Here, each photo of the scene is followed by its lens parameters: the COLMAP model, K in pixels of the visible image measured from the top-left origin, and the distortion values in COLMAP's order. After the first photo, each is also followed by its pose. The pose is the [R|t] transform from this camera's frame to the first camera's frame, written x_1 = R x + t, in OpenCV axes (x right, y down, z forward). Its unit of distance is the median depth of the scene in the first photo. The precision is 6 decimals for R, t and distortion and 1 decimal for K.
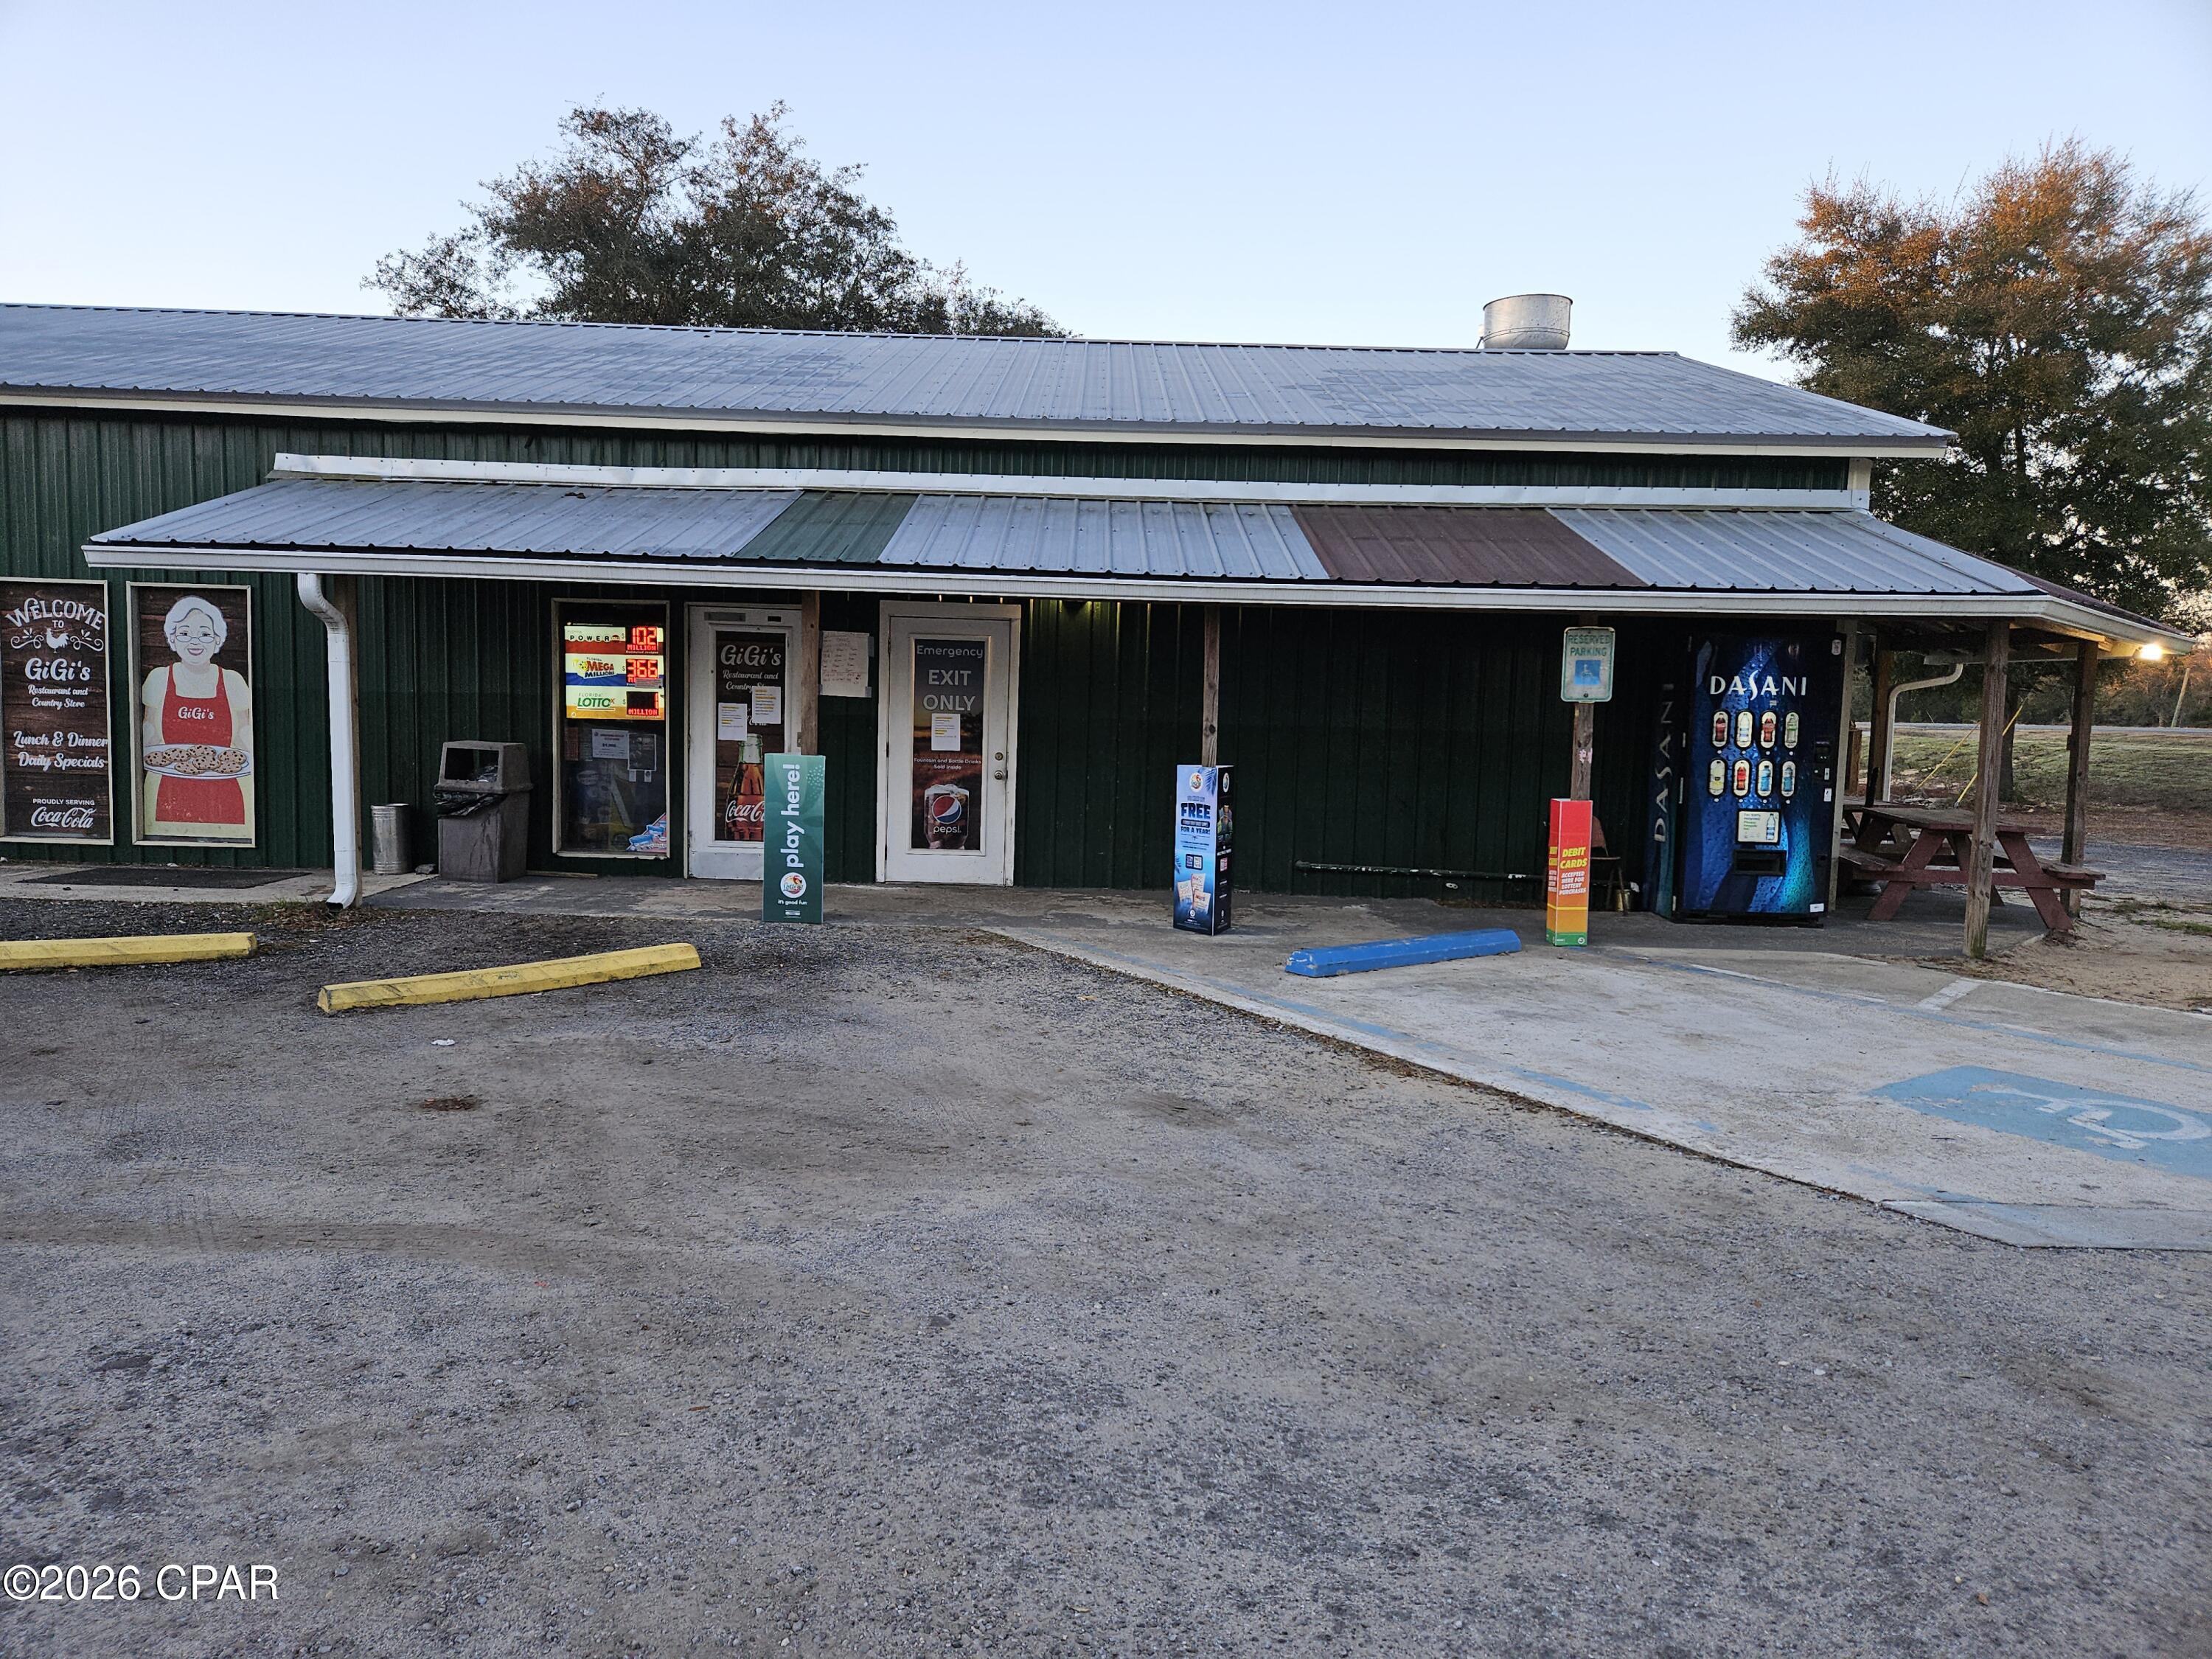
lens RADIAL K [[1485.8, 0, 1084.3], [0, 1485.8, 833.6], [0, 0, 1]] dist [0.113615, -0.094930]
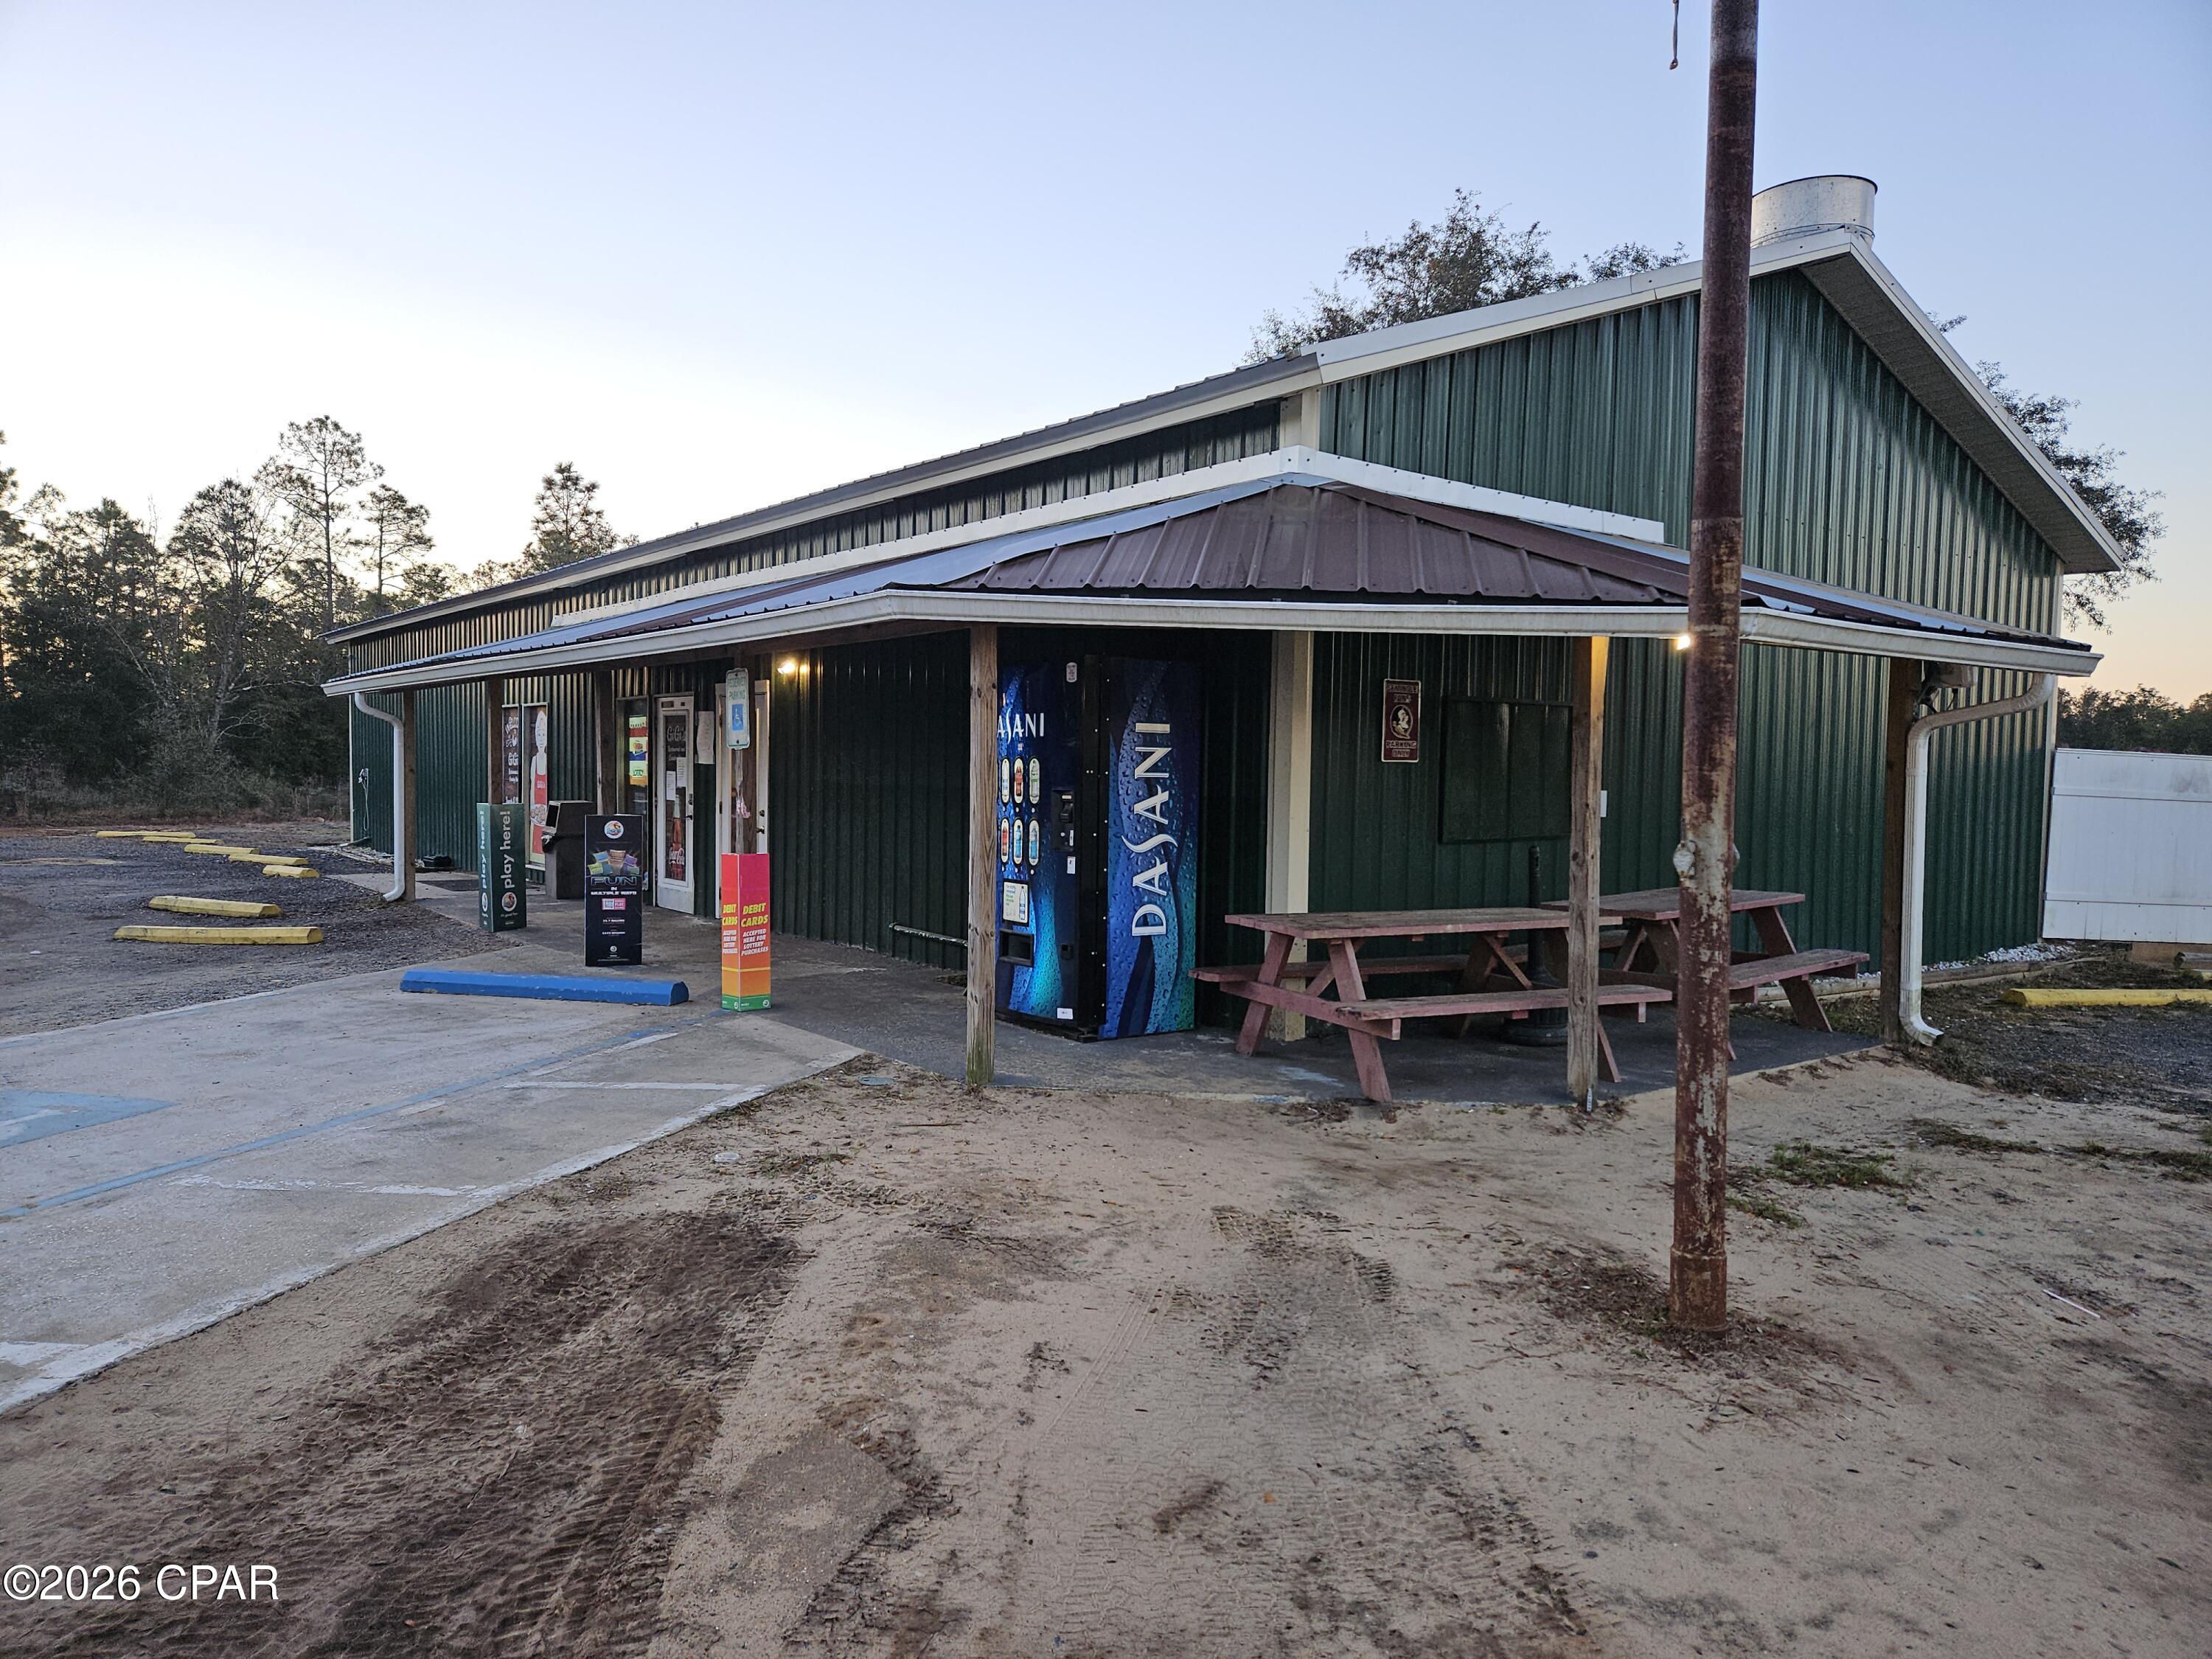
lens RADIAL K [[1485.8, 0, 1084.3], [0, 1485.8, 833.6], [0, 0, 1]] dist [0.113615, -0.094930]
pose [[0.612524, 0.017154, -0.790266, 0.997942], [-0.079051, 0.996082, -0.039650, -0.011275], [0.786489, 0.086757, 0.611480, 0.501910]]
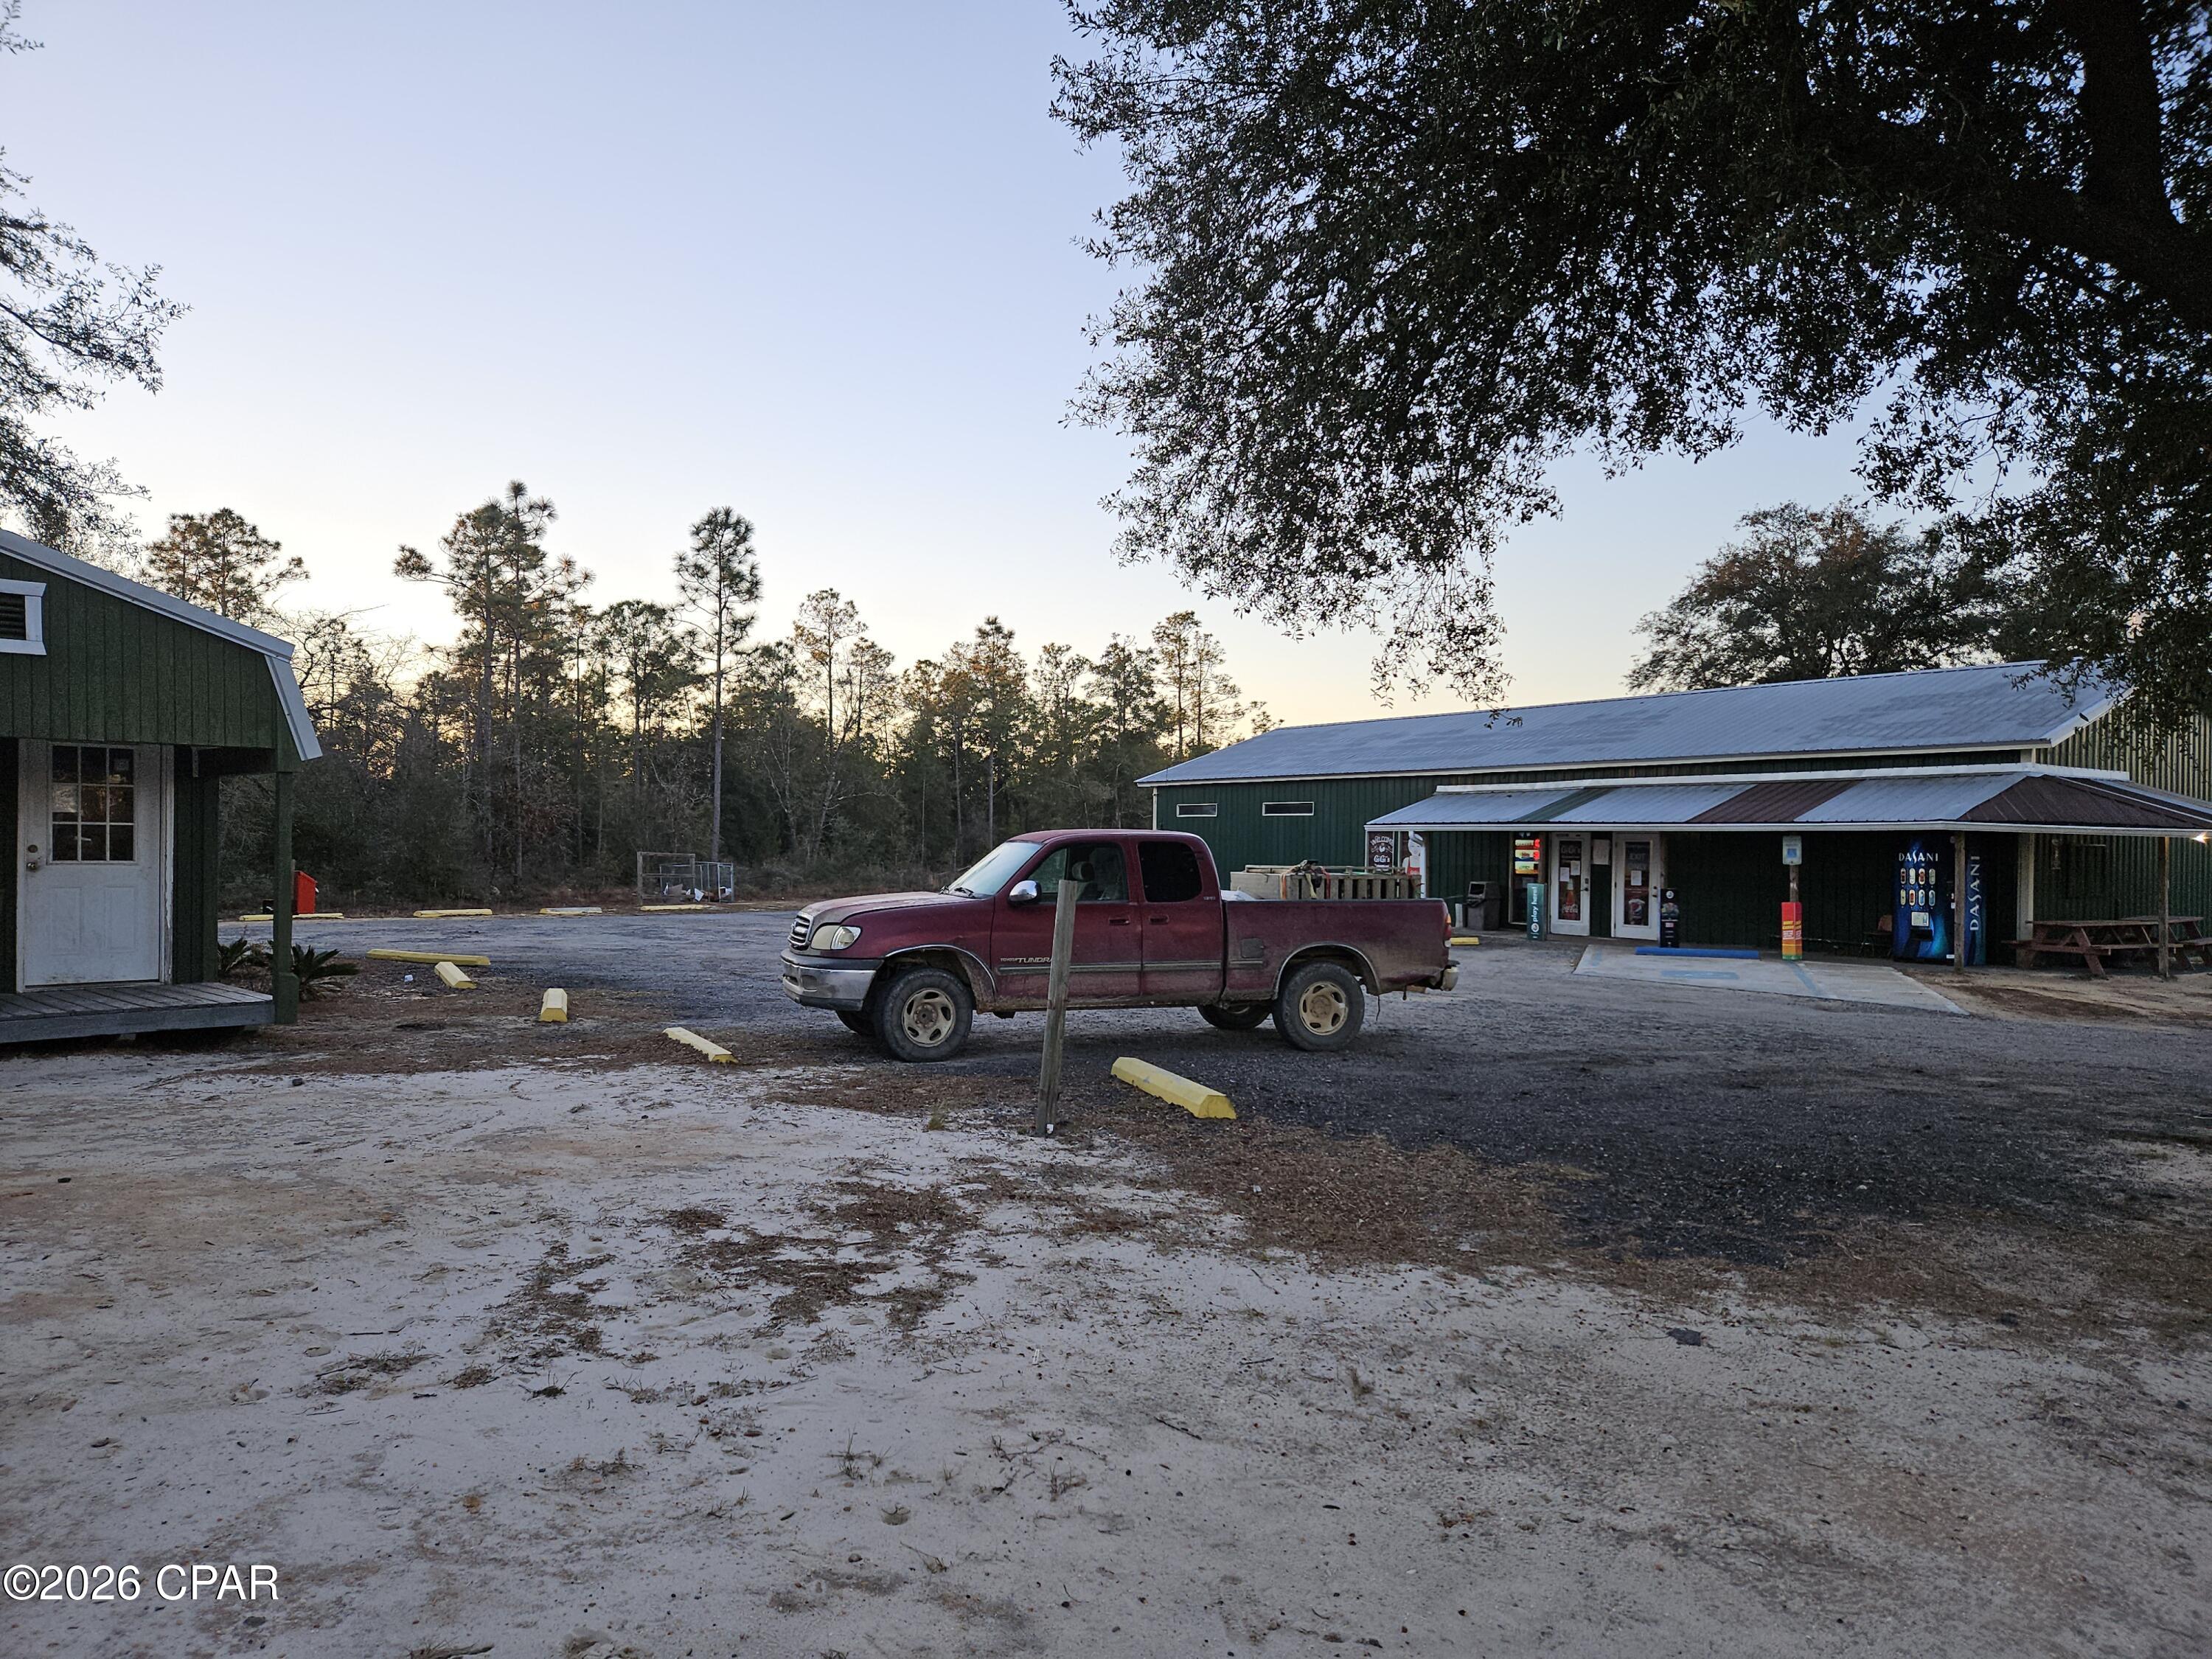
lens RADIAL K [[1482.1, 0, 1108.3], [0, 1482.1, 870.1], [0, 0, 1]] dist [0.030790, 0.000132]
pose [[0.597067, -0.005045, -0.802176, 1.397344], [-0.067926, 0.996071, -0.056823, 0.122336], [0.799311, 0.088416, 0.594378, -1.212070]]
